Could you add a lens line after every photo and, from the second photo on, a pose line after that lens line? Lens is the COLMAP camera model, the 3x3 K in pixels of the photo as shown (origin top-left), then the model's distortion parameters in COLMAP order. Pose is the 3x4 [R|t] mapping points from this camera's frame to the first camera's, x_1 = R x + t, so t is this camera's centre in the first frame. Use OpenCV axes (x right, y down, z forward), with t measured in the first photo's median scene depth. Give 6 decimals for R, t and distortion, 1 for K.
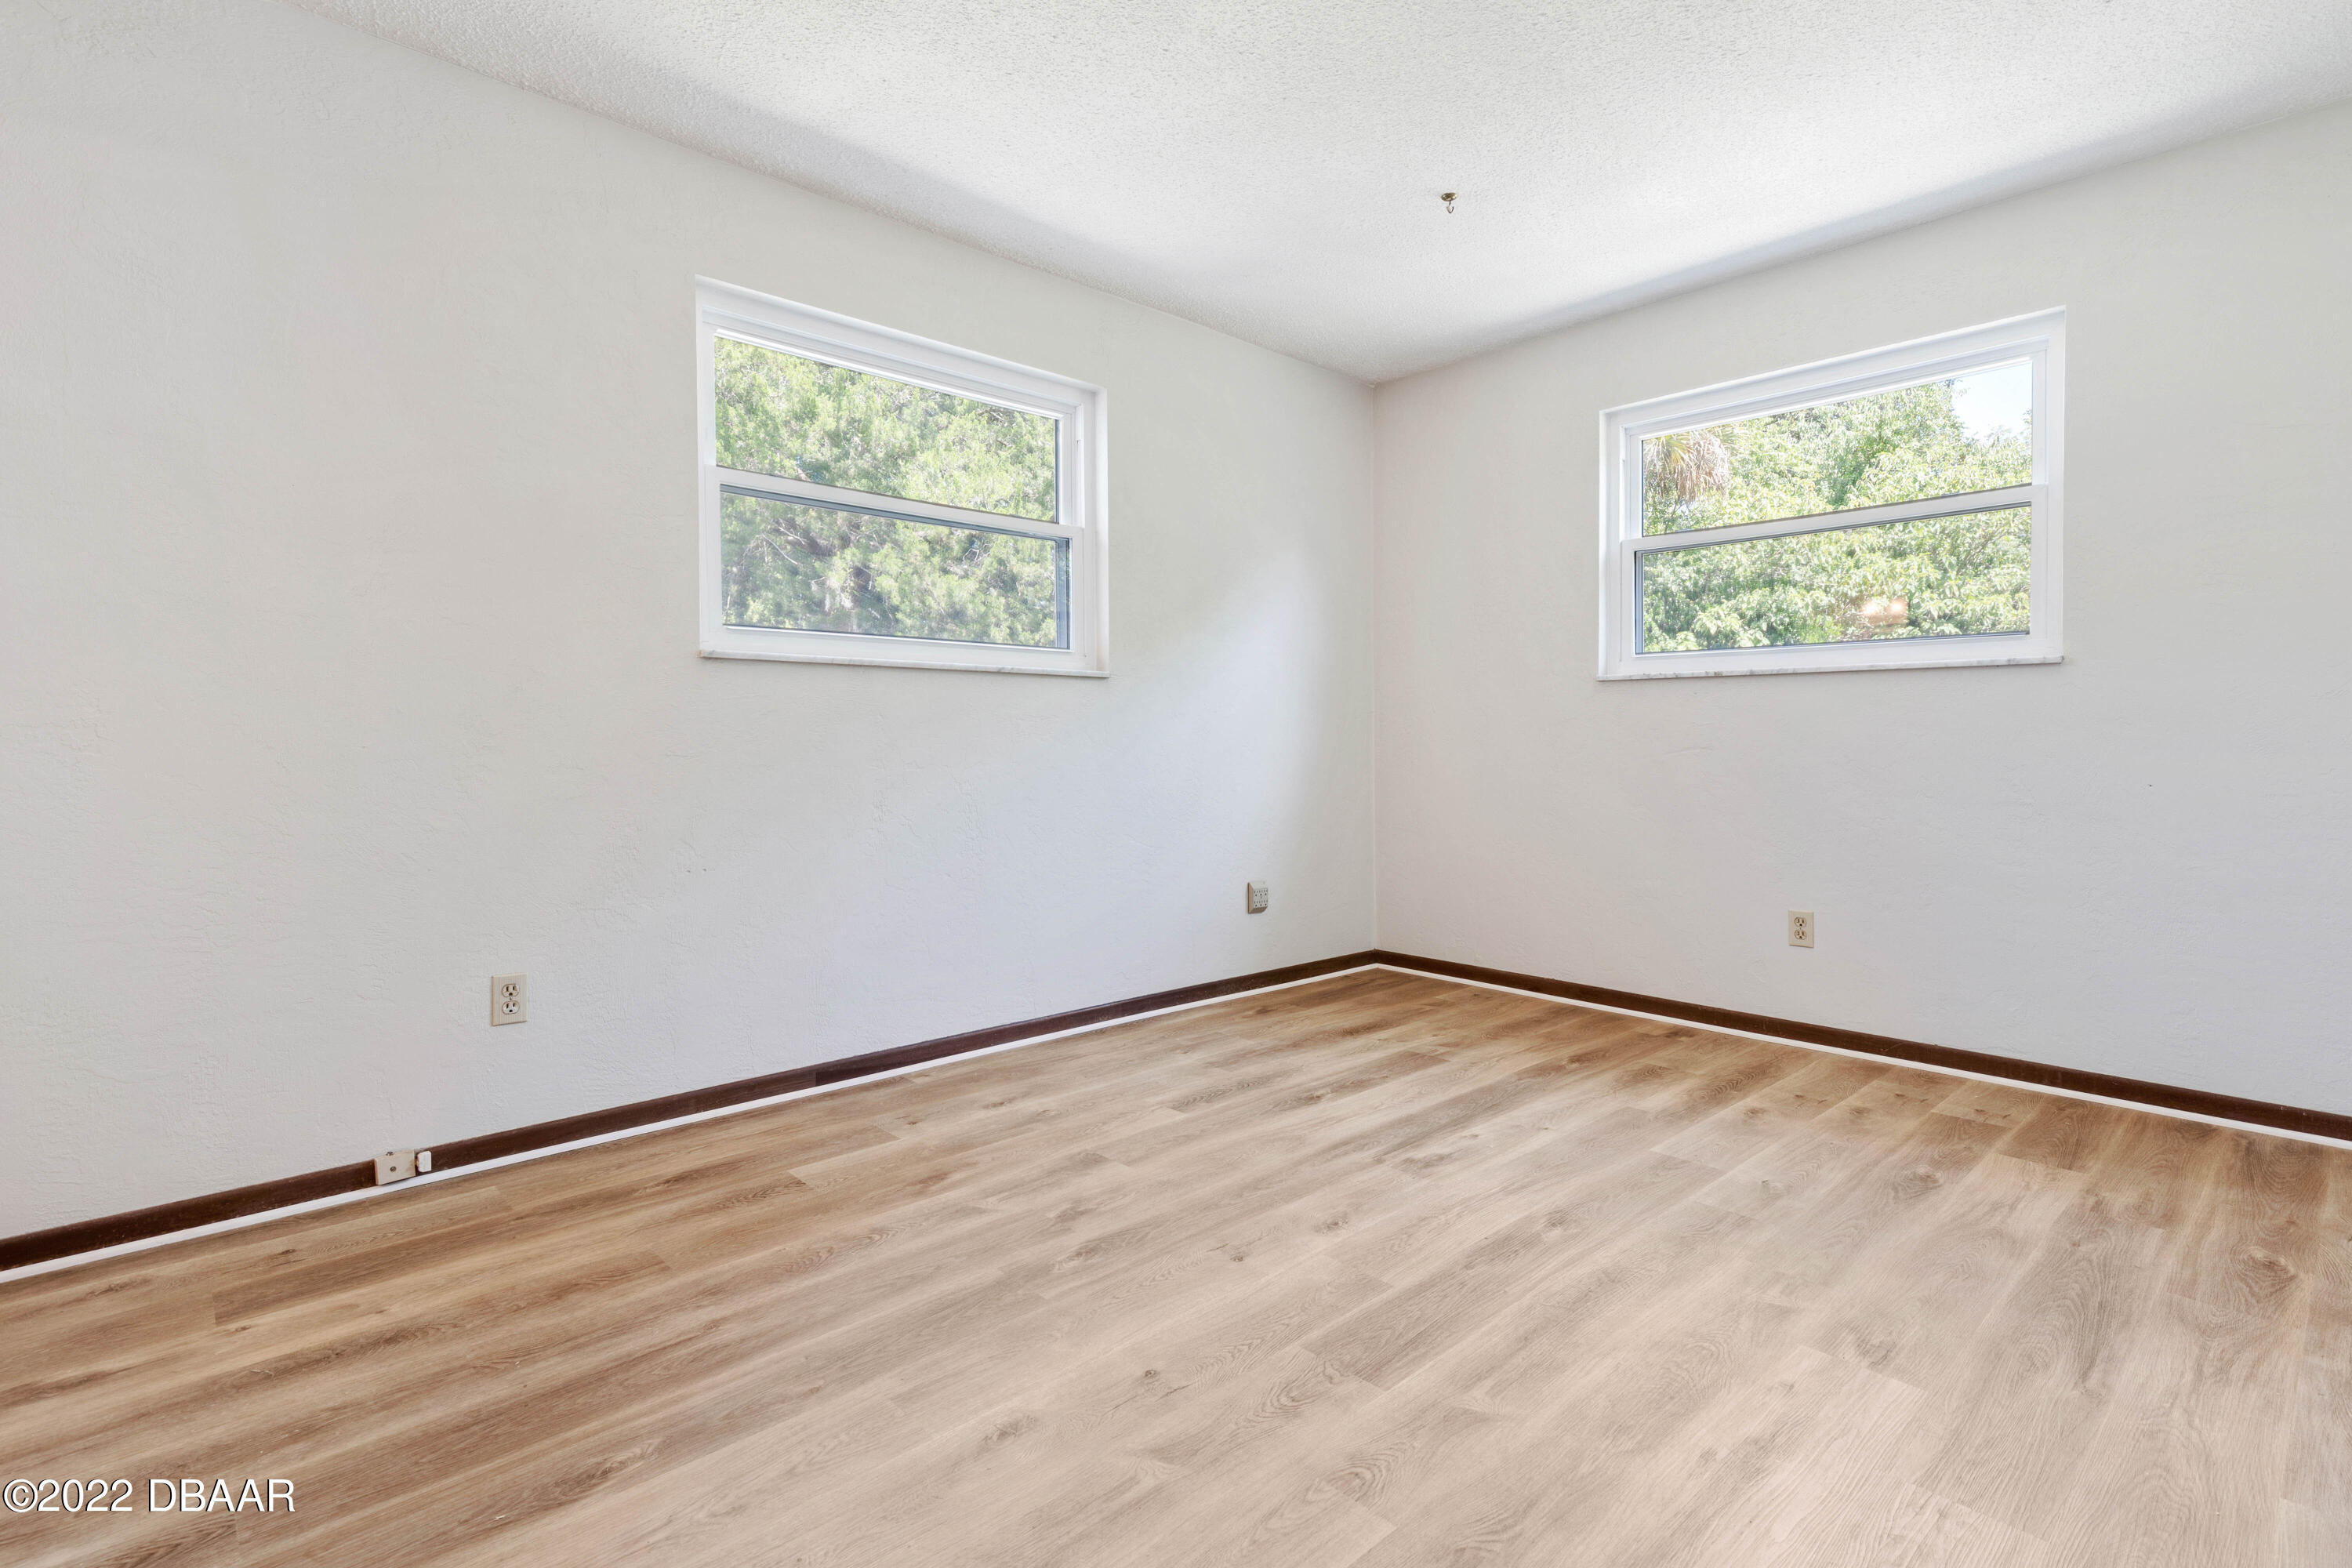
lens RADIAL K [[1096.6, 0, 1220.3], [0, 1096.6, 745.0], [0, 0, 1]] dist [0.006652, -0.000077]
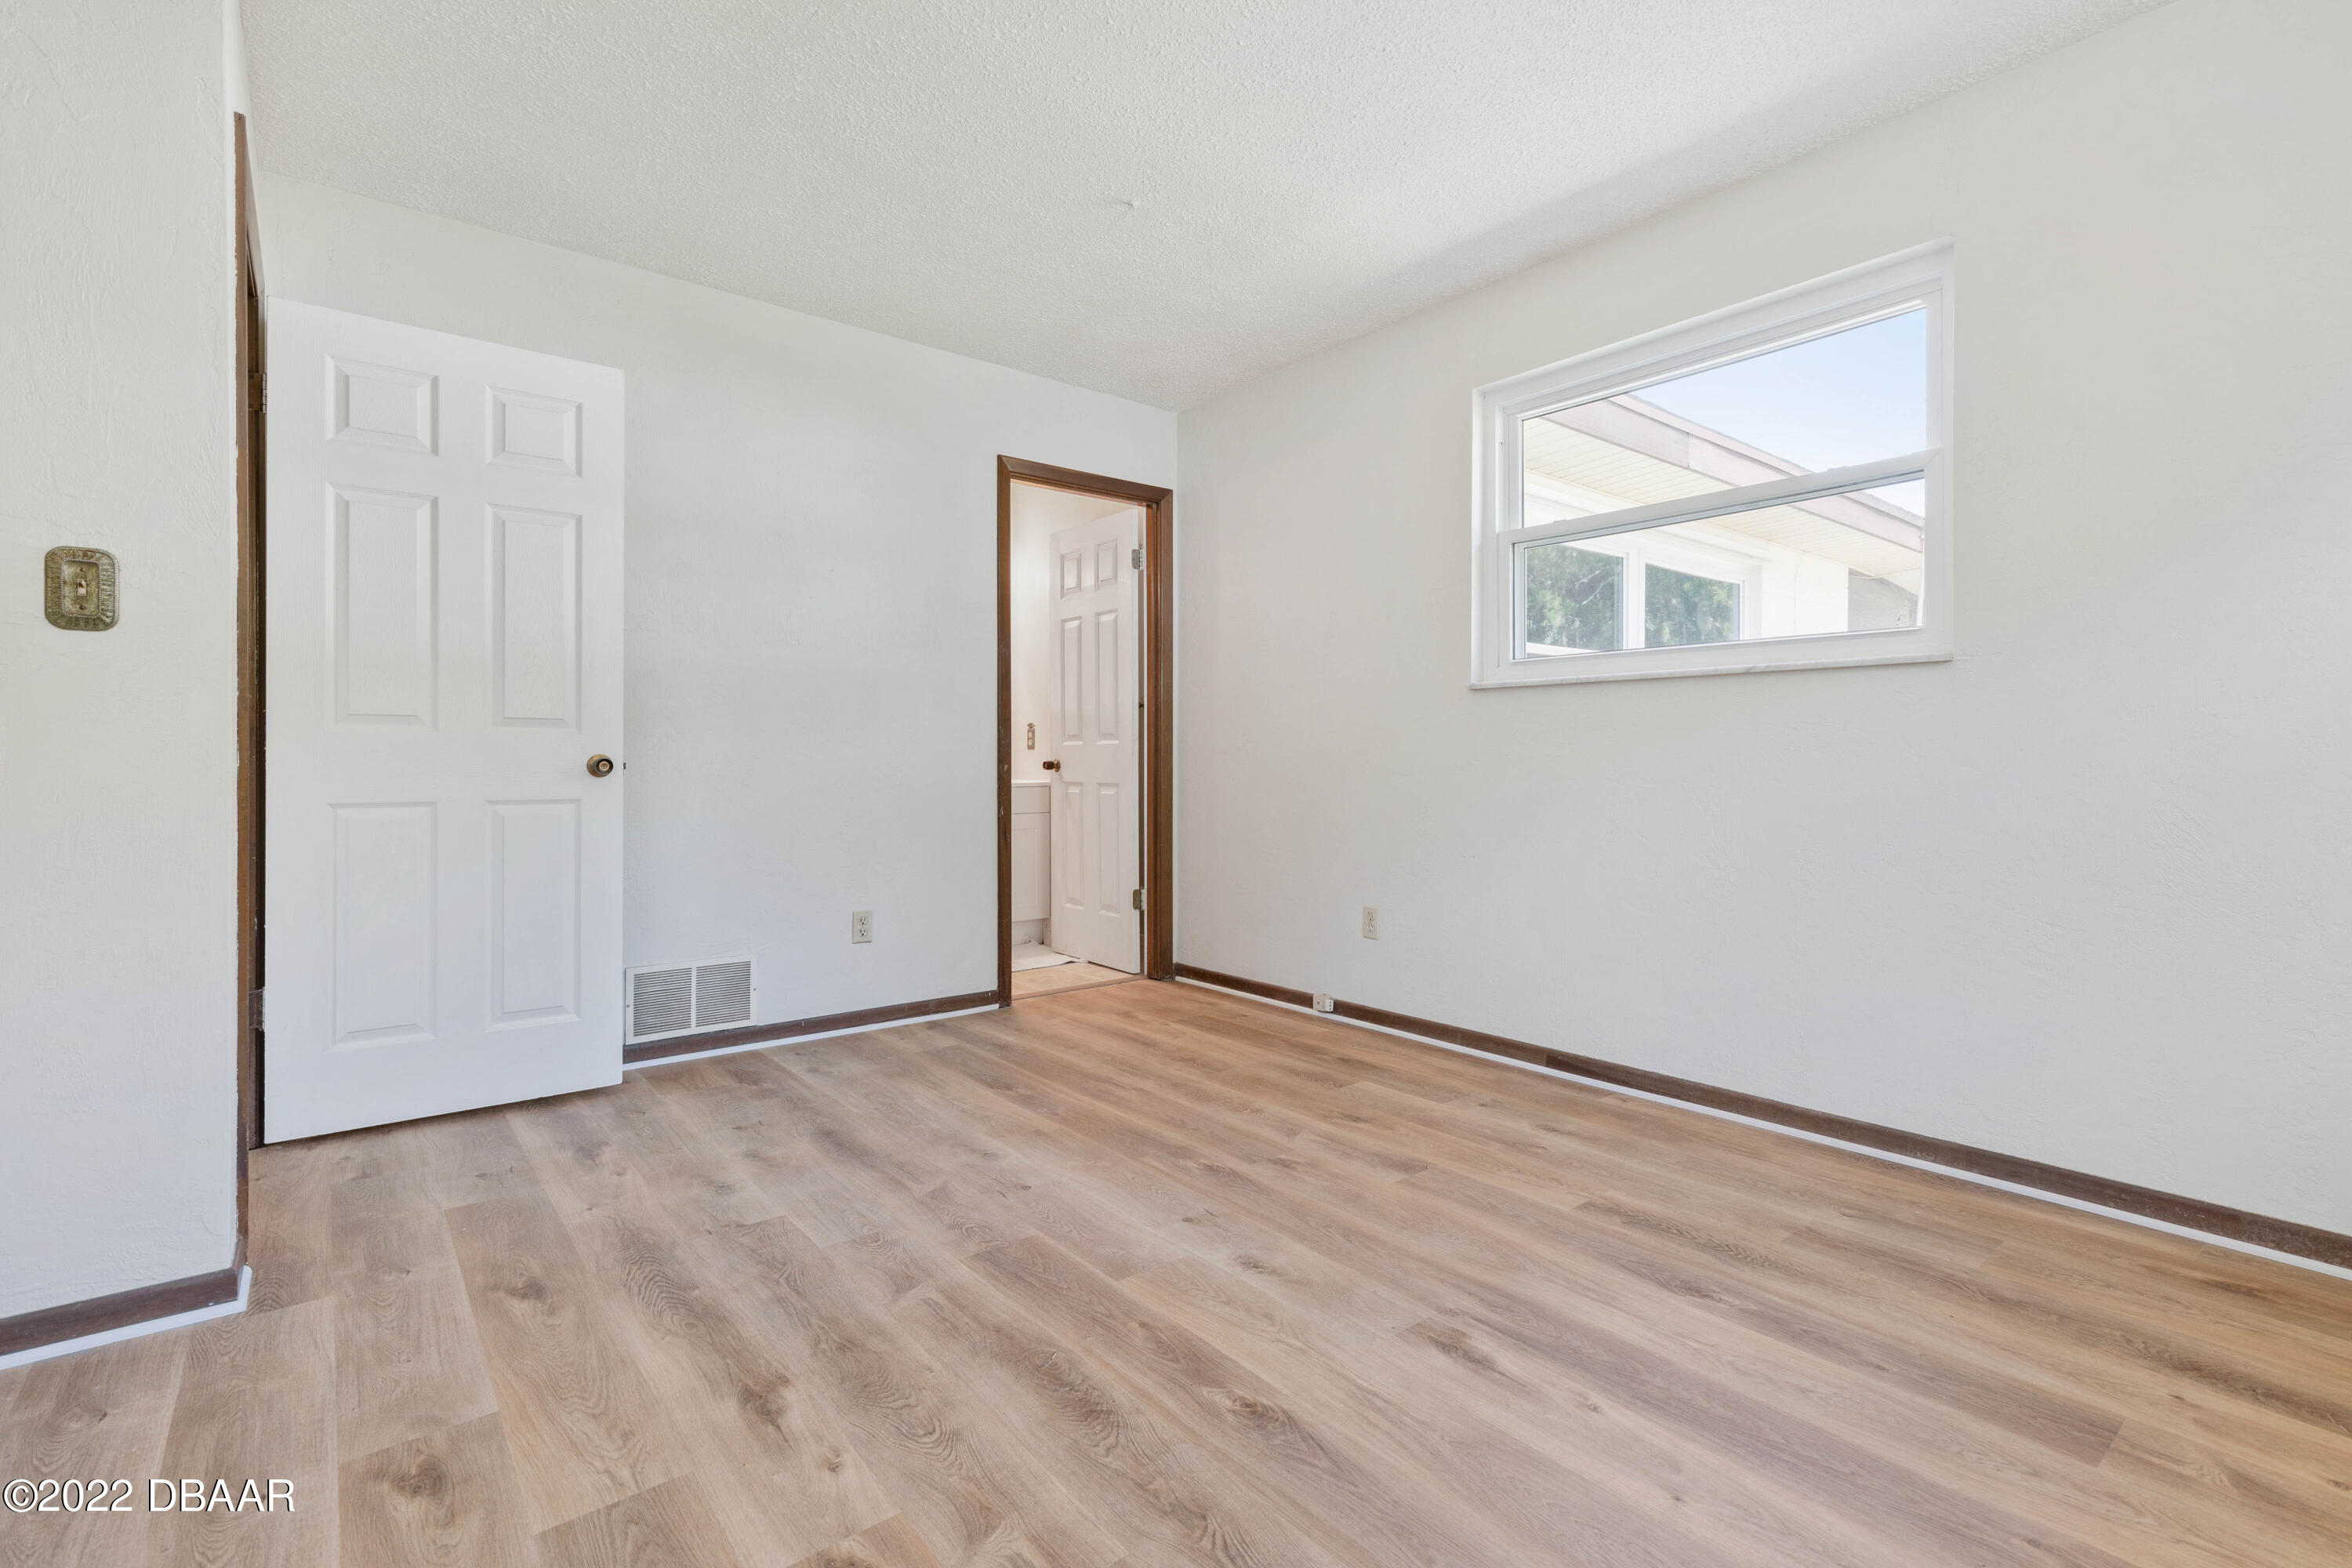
lens RADIAL K [[1096.6, 0, 1220.3], [0, 1096.6, 745.0], [0, 0, 1]] dist [0.006652, -0.000077]
pose [[-0.069190, -0.010596, -0.997547, 0.930513], [-0.001930, 0.999943, -0.010487, -0.001684], [0.997602, 0.001199, -0.069207, 0.913693]]
